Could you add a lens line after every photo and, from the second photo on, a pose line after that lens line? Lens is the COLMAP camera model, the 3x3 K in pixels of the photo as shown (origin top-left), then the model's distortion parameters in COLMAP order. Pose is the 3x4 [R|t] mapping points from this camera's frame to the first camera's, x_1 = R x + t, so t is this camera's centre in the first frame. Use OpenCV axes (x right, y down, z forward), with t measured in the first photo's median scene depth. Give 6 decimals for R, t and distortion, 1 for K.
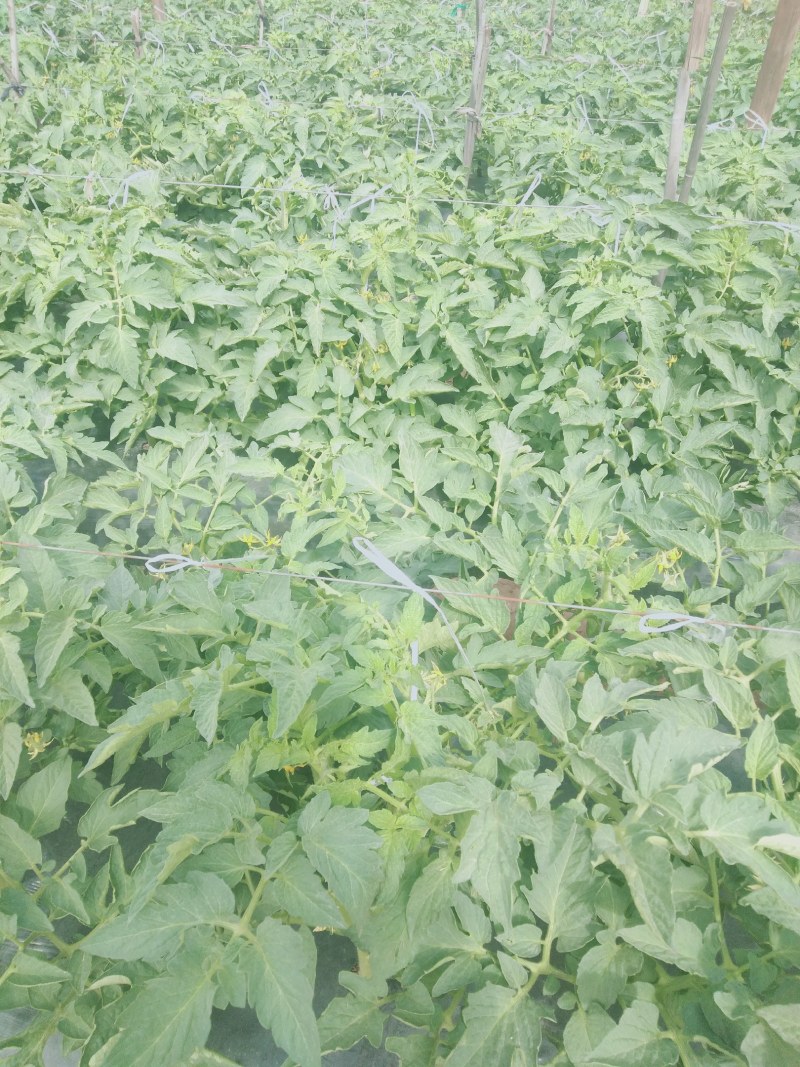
lens RADIAL K [[780.2, 0, 400.0], [0, 780.2, 533.5], [0, 0, 1]] dist [0.107022, -0.178032]
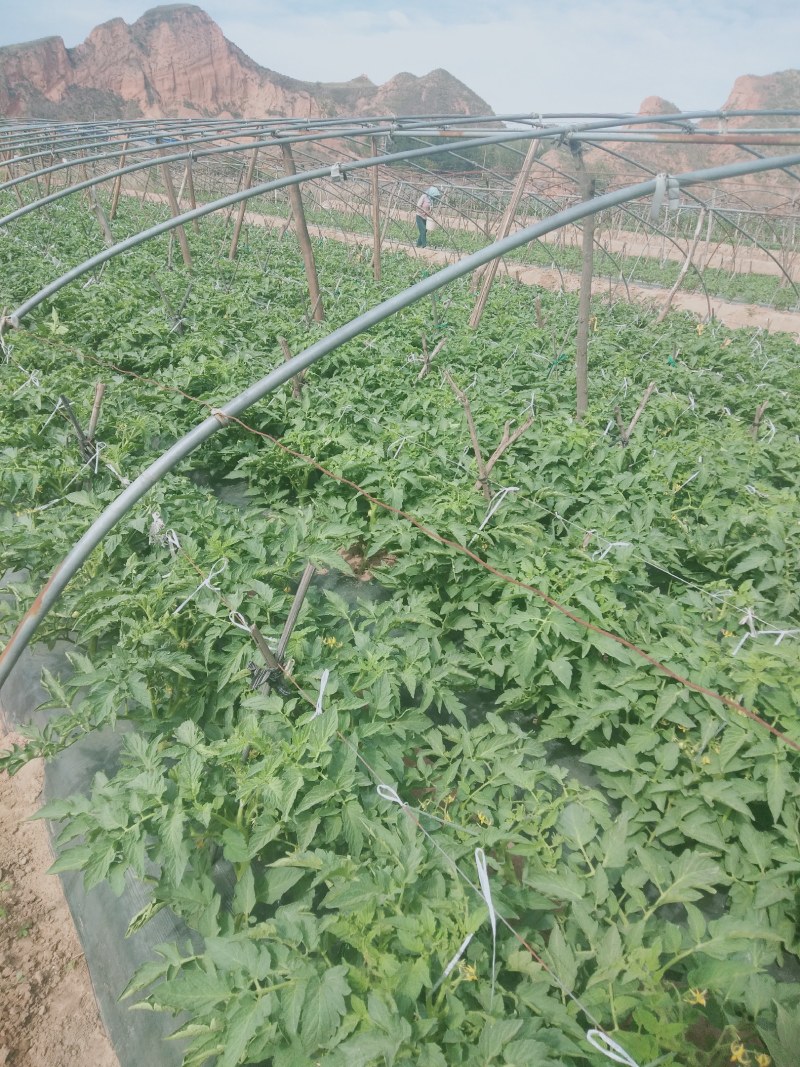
lens RADIAL K [[780.2, 0, 400.0], [0, 780.2, 533.5], [0, 0, 1]] dist [0.107022, -0.178032]
pose [[0.684068, 0.334868, -0.648008, 0.310952], [-0.528012, 0.840256, -0.123179, -0.118389], [0.503244, 0.426419, 0.751606, -0.230314]]
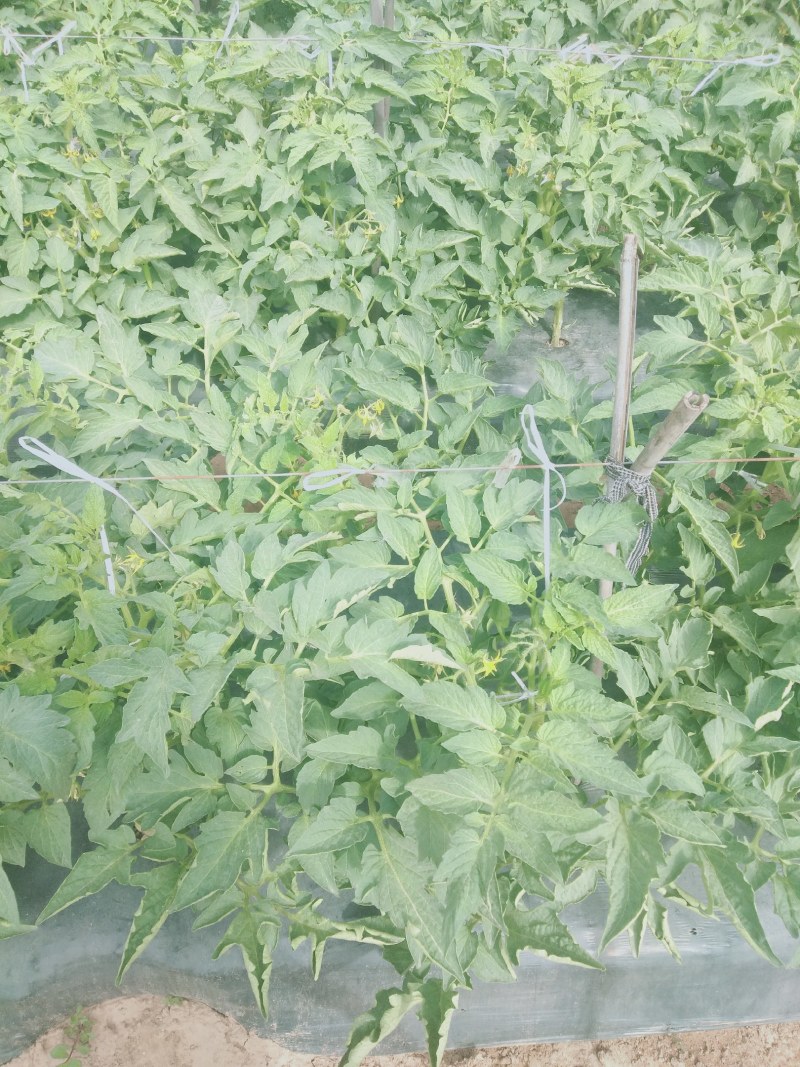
lens RADIAL K [[785.3, 0, 400.0], [0, 785.3, 533.5], [0, 0, 1]] dist [0.062309, -0.097372]
pose [[0.973407, -0.159799, 0.164145, 0.114721], [0.126329, 0.972173, 0.197284, -0.007349], [-0.191103, -0.171301, 0.966507, -0.041318]]
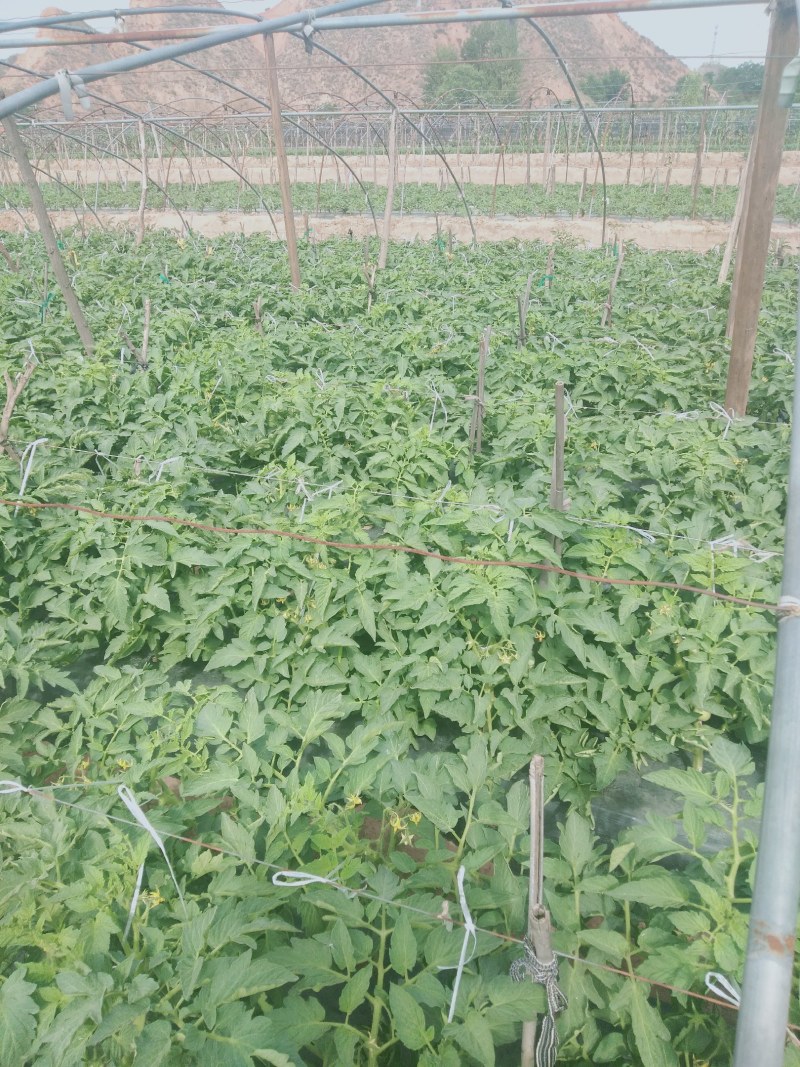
lens RADIAL K [[780.2, 0, 400.0], [0, 780.2, 533.5], [0, 0, 1]] dist [0.107022, -0.178032]
pose [[0.980151, 0.060898, -0.188669, 0.354024], [-0.101859, 0.971132, -0.215704, -0.093463], [0.170086, 0.230640, 0.958058, -0.212075]]
